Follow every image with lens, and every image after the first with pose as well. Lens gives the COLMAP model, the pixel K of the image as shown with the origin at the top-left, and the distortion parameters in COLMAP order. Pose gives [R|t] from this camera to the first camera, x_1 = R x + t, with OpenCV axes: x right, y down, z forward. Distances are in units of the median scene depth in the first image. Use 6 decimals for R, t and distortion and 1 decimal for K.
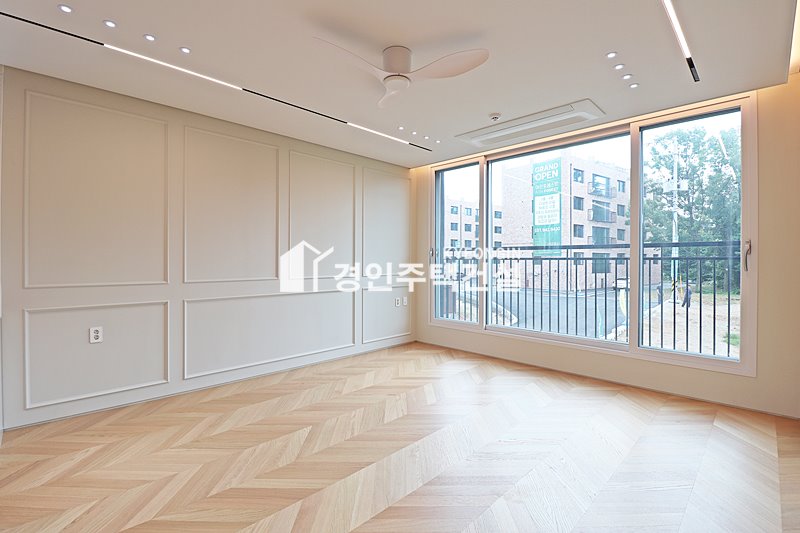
lens RADIAL K [[373.5, 0, 397.9], [0, 373.5, 260.6], [0, 0, 1]] dist [-0.004728, -0.010596]
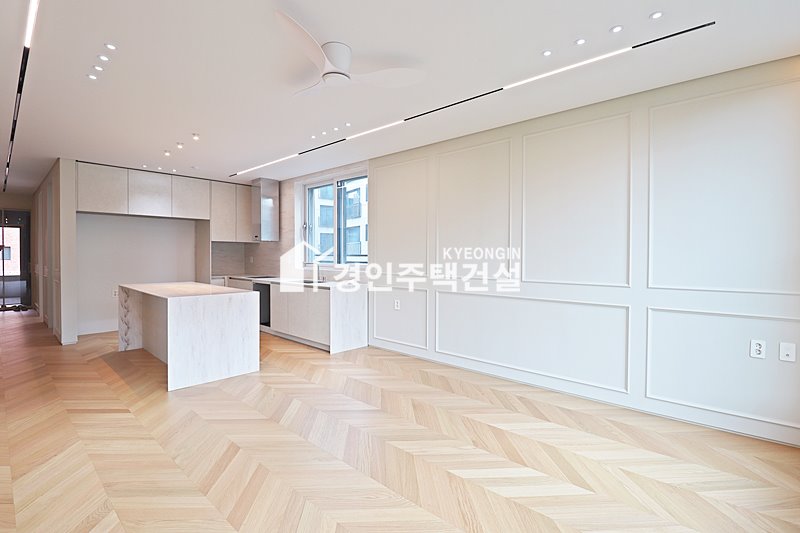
lens RADIAL K [[373.5, 0, 400.2], [0, 373.5, 261.4], [0, 0, 1]] dist [-0.004728, -0.010596]
pose [[0.048575, 0.013209, -0.998732, 0.656752], [-0.003774, 0.999908, 0.013041, -0.009973], [0.998812, 0.003135, 0.048620, 0.749184]]
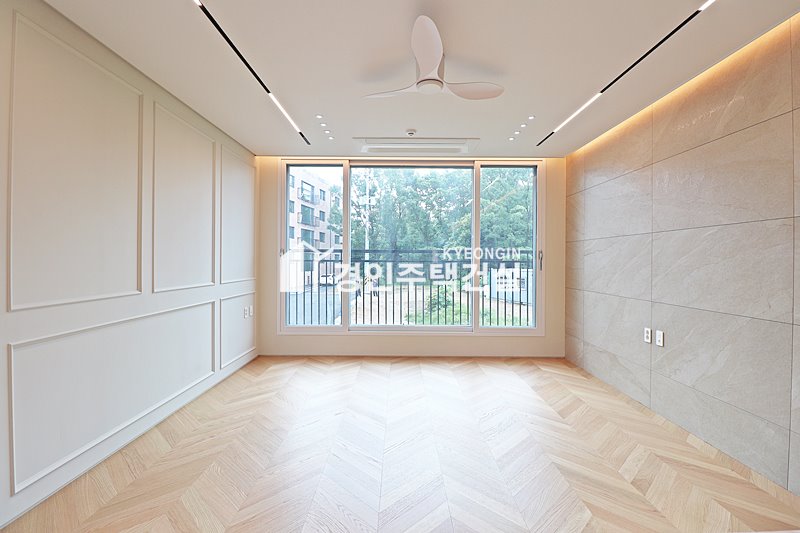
lens RADIAL K [[373.5, 0, 400.8], [0, 373.5, 261.7], [0, 0, 1]] dist [-0.004728, -0.010596]
pose [[0.704597, -0.001786, 0.709606, -0.506382], [-0.002313, 0.999986, 0.004814, -0.011655], [-0.709604, -0.005033, 0.704583, 0.237493]]
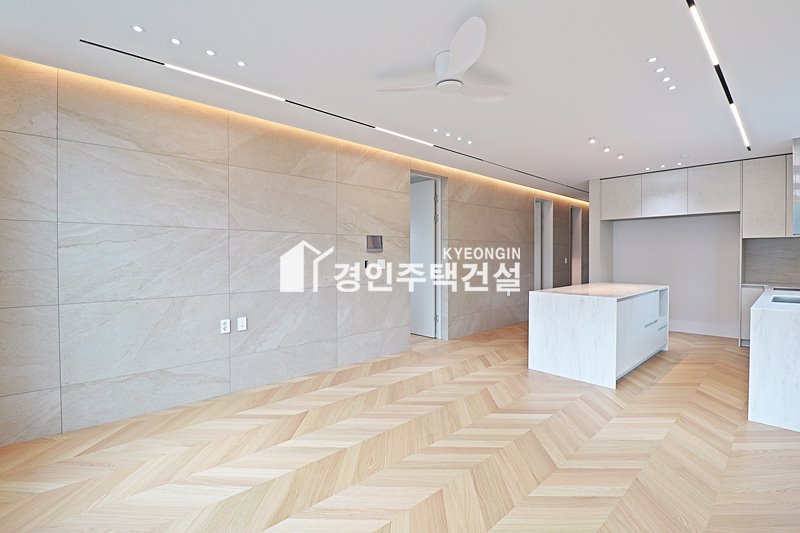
lens RADIAL K [[373.5, 0, 397.9], [0, 373.5, 261.7], [0, 0, 1]] dist [-0.004728, -0.010596]
pose [[-0.999457, -0.002528, 0.032843, 0.068169], [-0.002048, 0.999891, 0.014633, -0.010170], [-0.032877, 0.014558, -0.999353, 1.350908]]
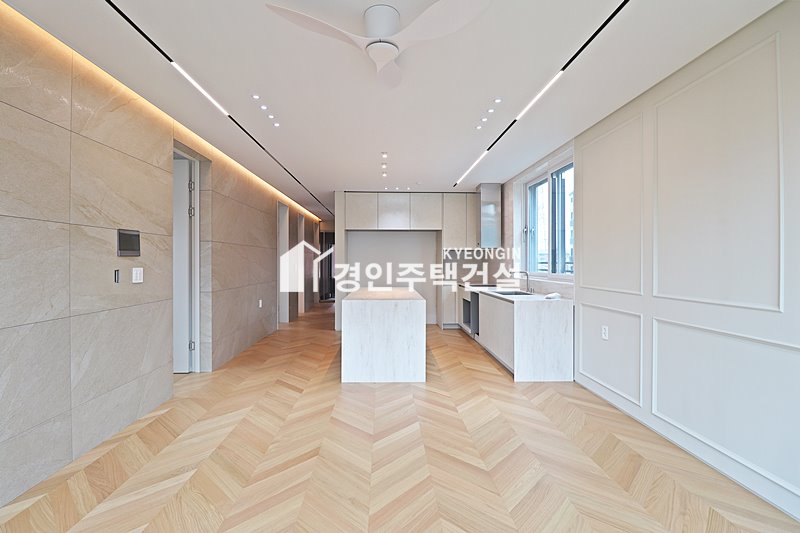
lens RADIAL K [[373.5, 0, 399.6], [0, 373.5, 262.4], [0, 0, 1]] dist [-0.004728, -0.010596]
pose [[-0.676362, -0.003927, -0.736559, 0.378378], [-0.002589, 0.999992, -0.002954, -0.009931], [0.736565, -0.000091, -0.676367, 1.054110]]
